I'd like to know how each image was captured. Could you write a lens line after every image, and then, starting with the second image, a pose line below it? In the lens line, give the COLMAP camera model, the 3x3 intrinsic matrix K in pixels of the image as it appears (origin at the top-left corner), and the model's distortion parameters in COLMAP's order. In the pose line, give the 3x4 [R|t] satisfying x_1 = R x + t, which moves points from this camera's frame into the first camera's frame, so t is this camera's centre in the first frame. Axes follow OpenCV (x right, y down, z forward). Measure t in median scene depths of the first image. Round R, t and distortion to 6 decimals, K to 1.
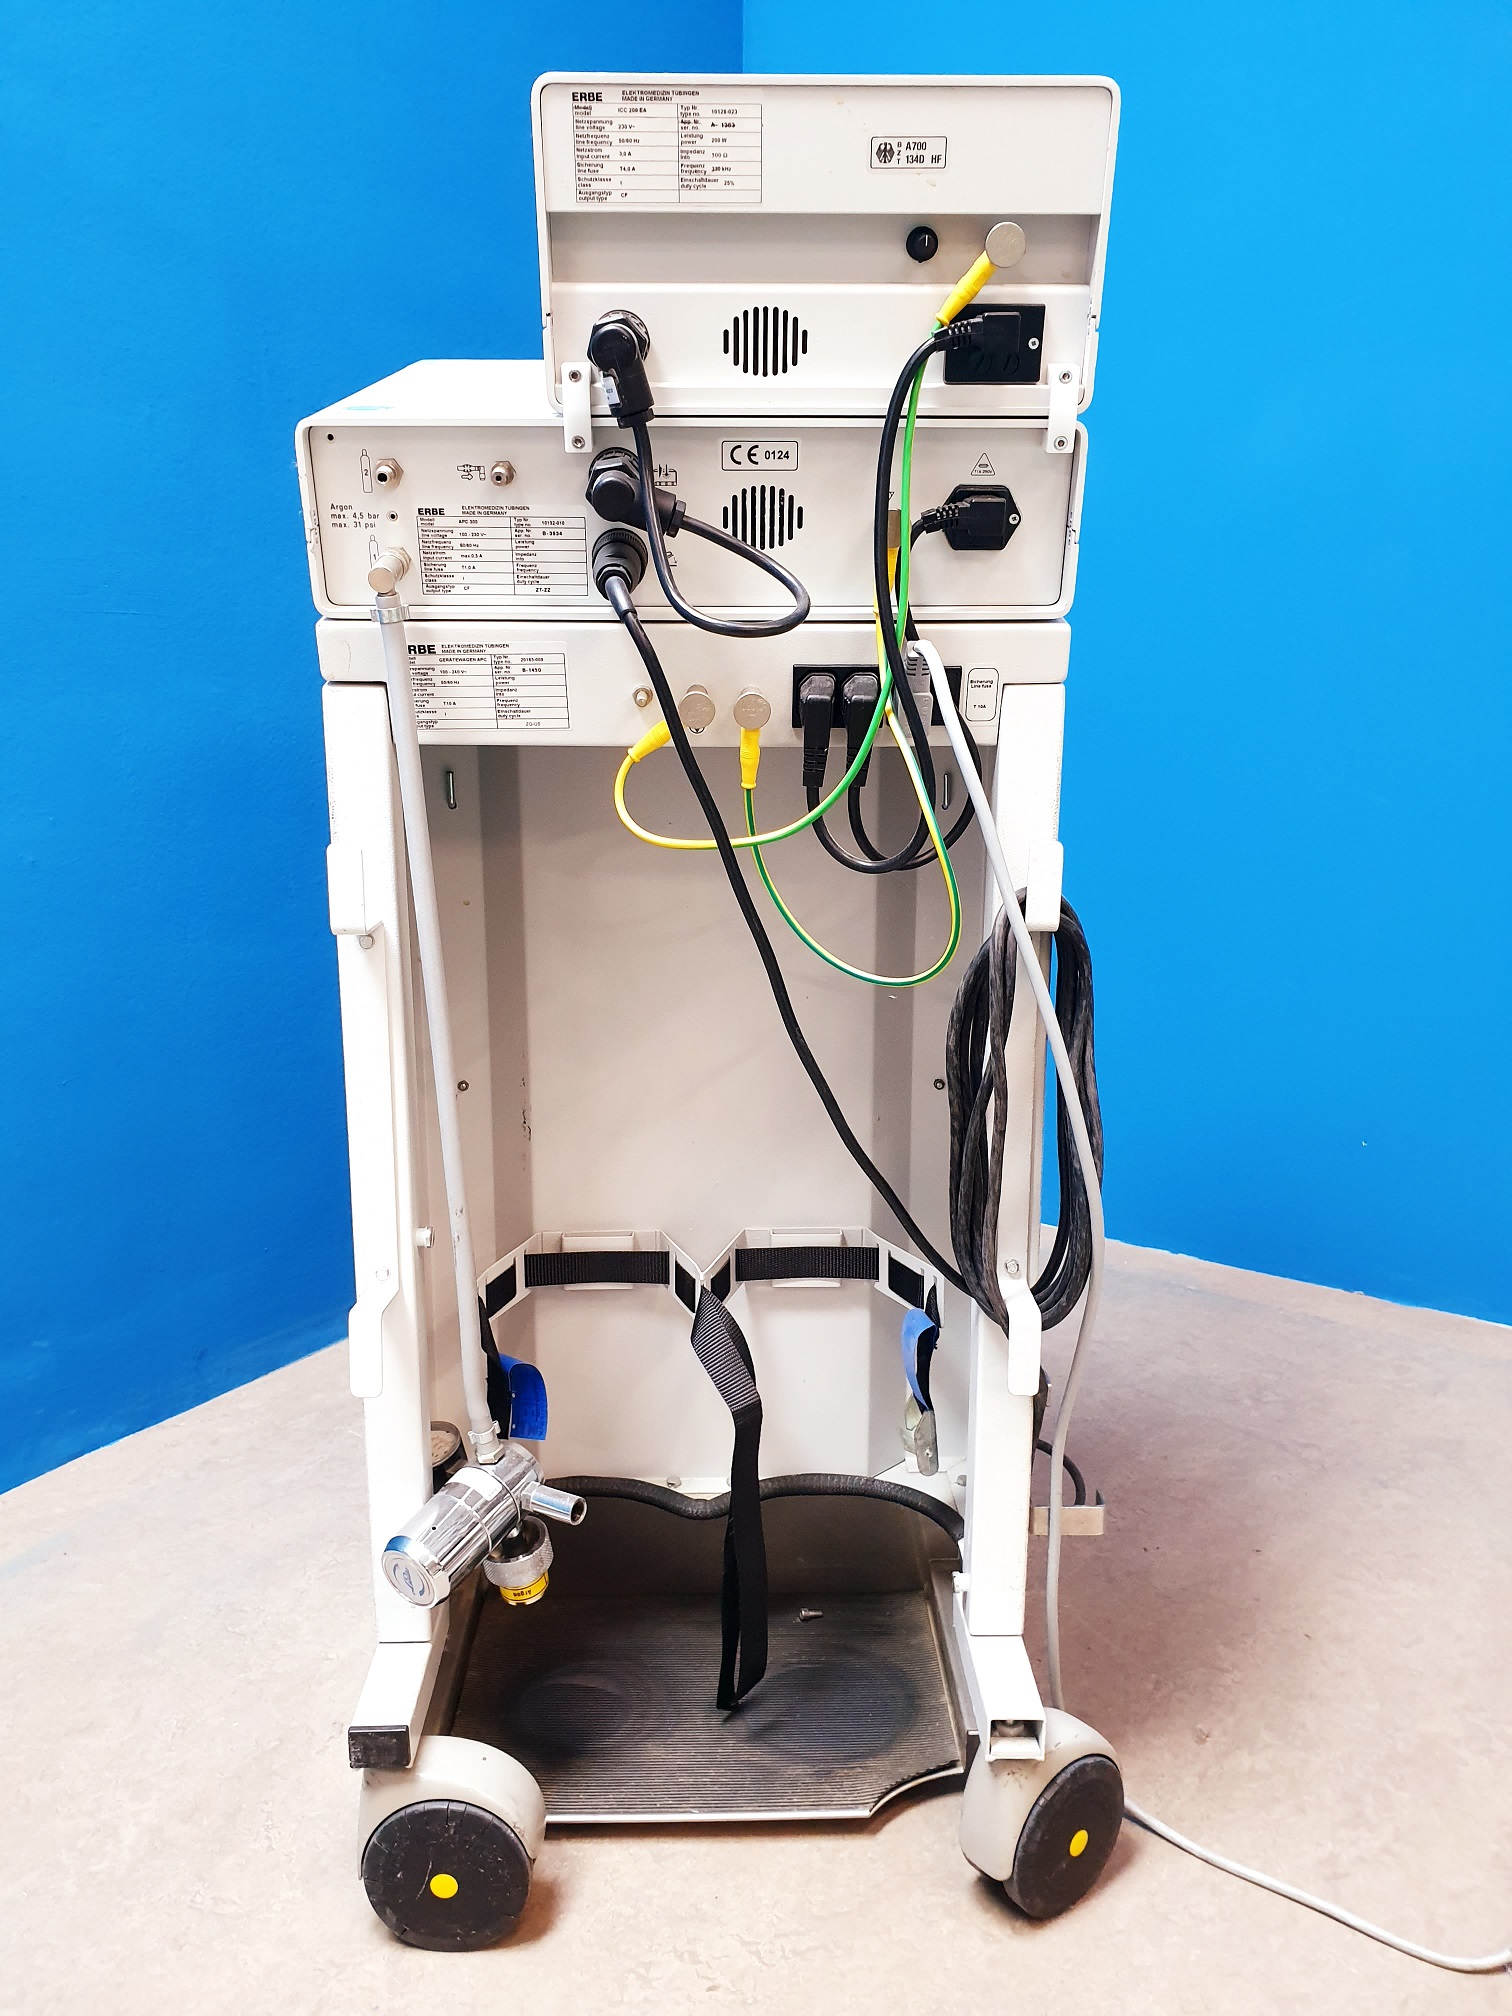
lens RADIAL K [[1590.7, 0, 755.9], [0, 1590.7, 1022.0], [0, 0, 1]] dist [-0.008260, 0.003873]
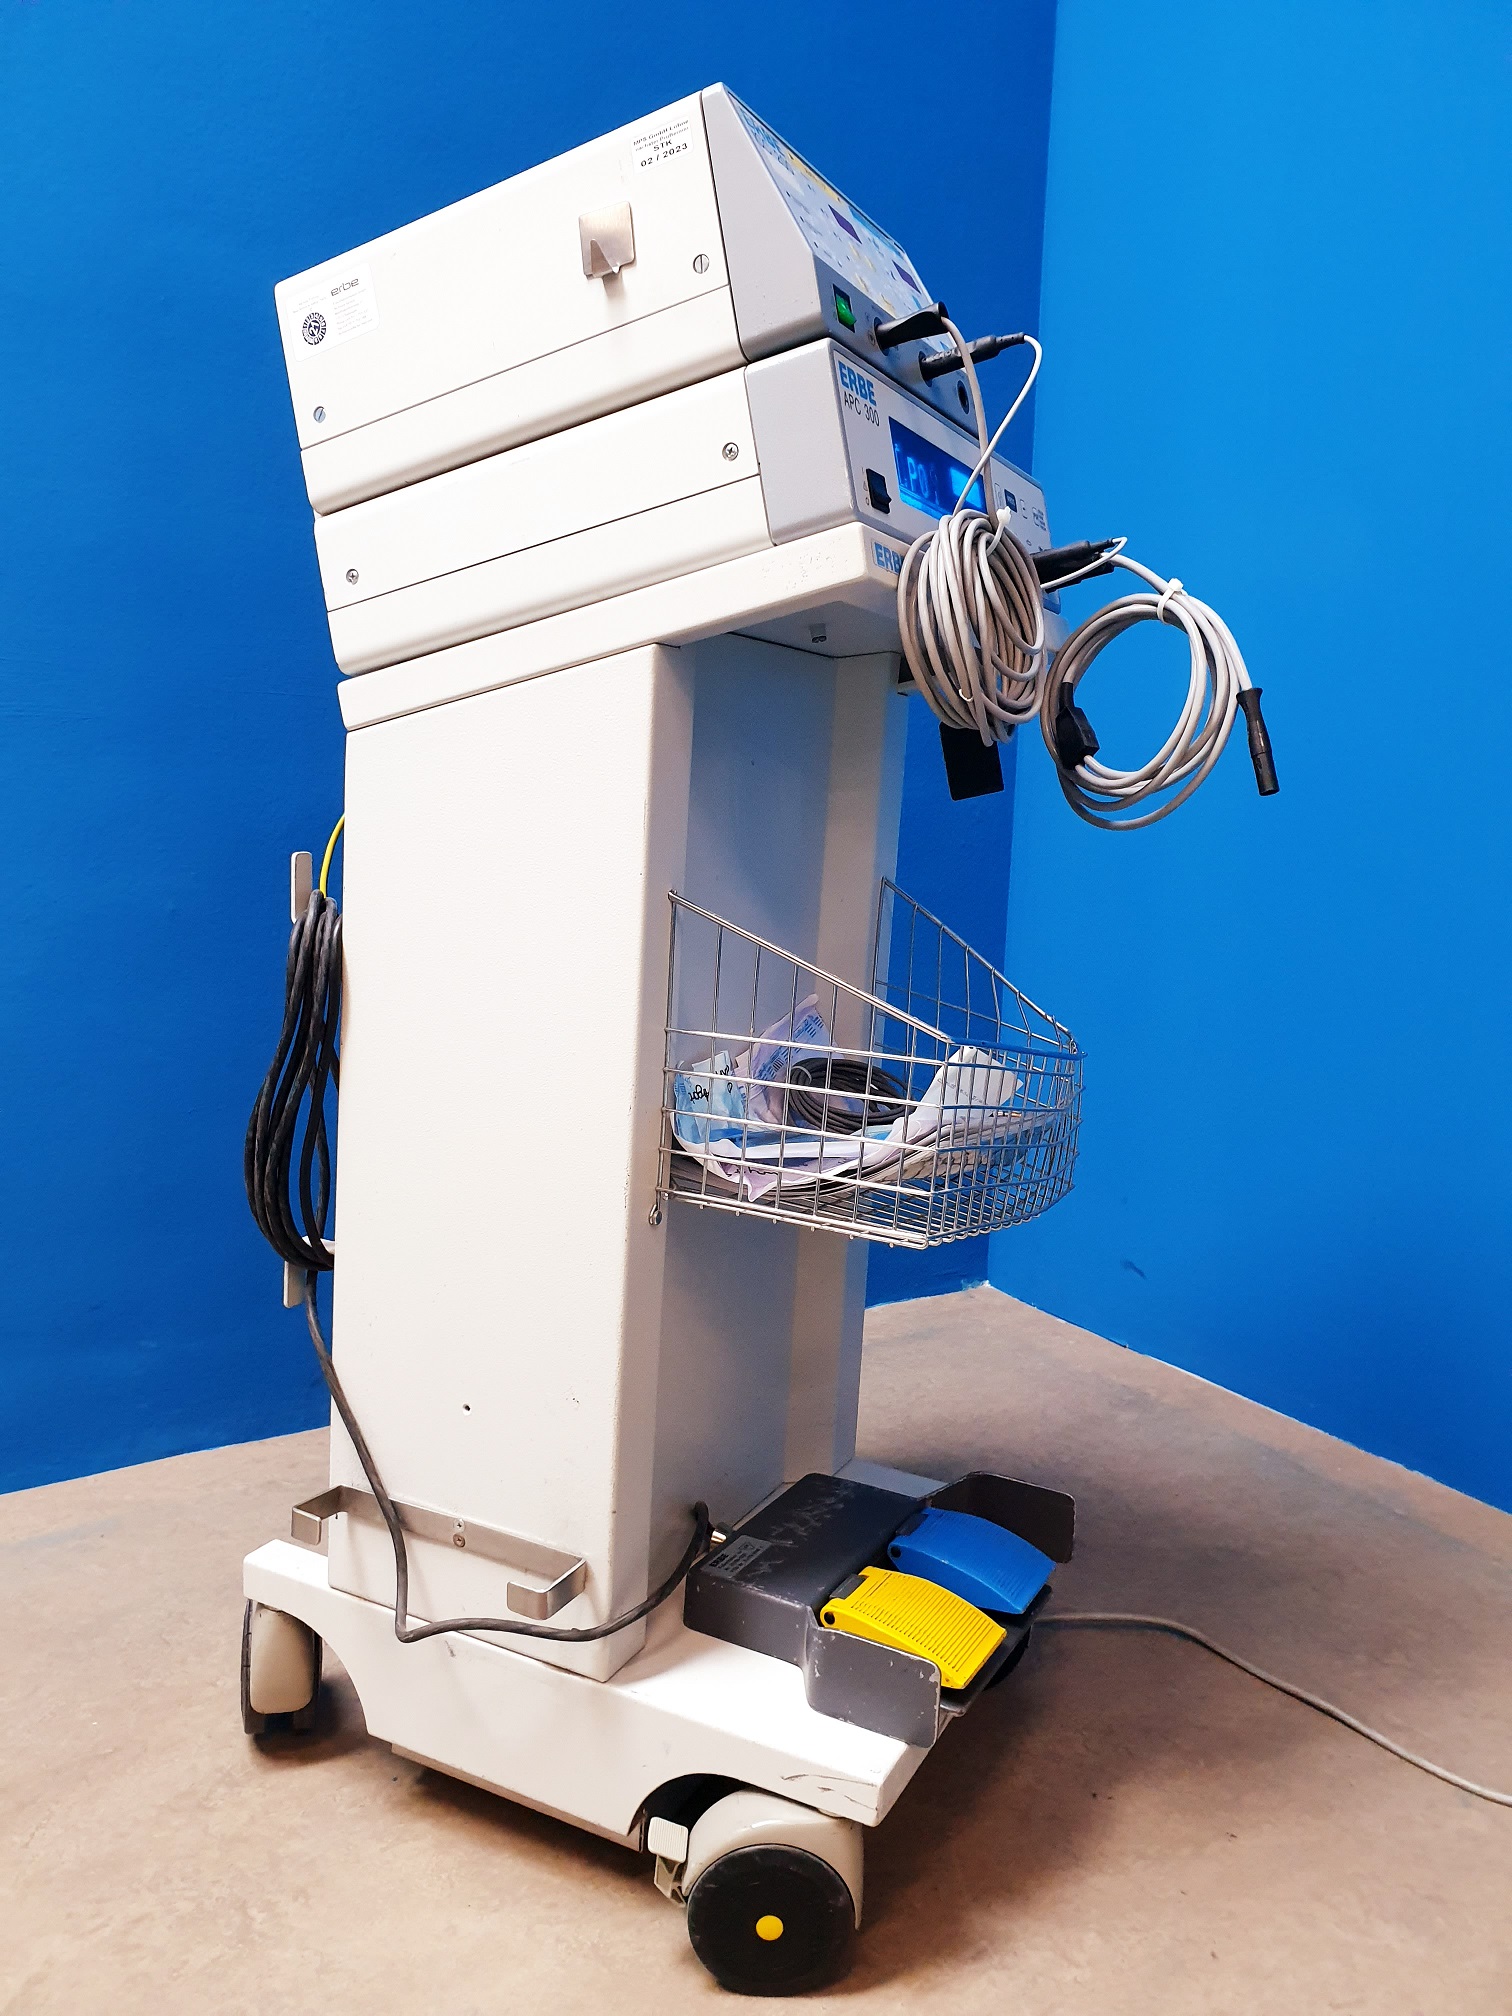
lens RADIAL K [[1590.7, 0, 745.9], [0, 1590.7, 1003.6], [0, 0, 1]] dist [-0.008260, 0.003873]
pose [[0.923340, 0.081385, -0.375260, 0.355093], [-0.111557, 0.991984, -0.059351, -0.013168], [0.367422, 0.096664, 0.925017, 0.117961]]
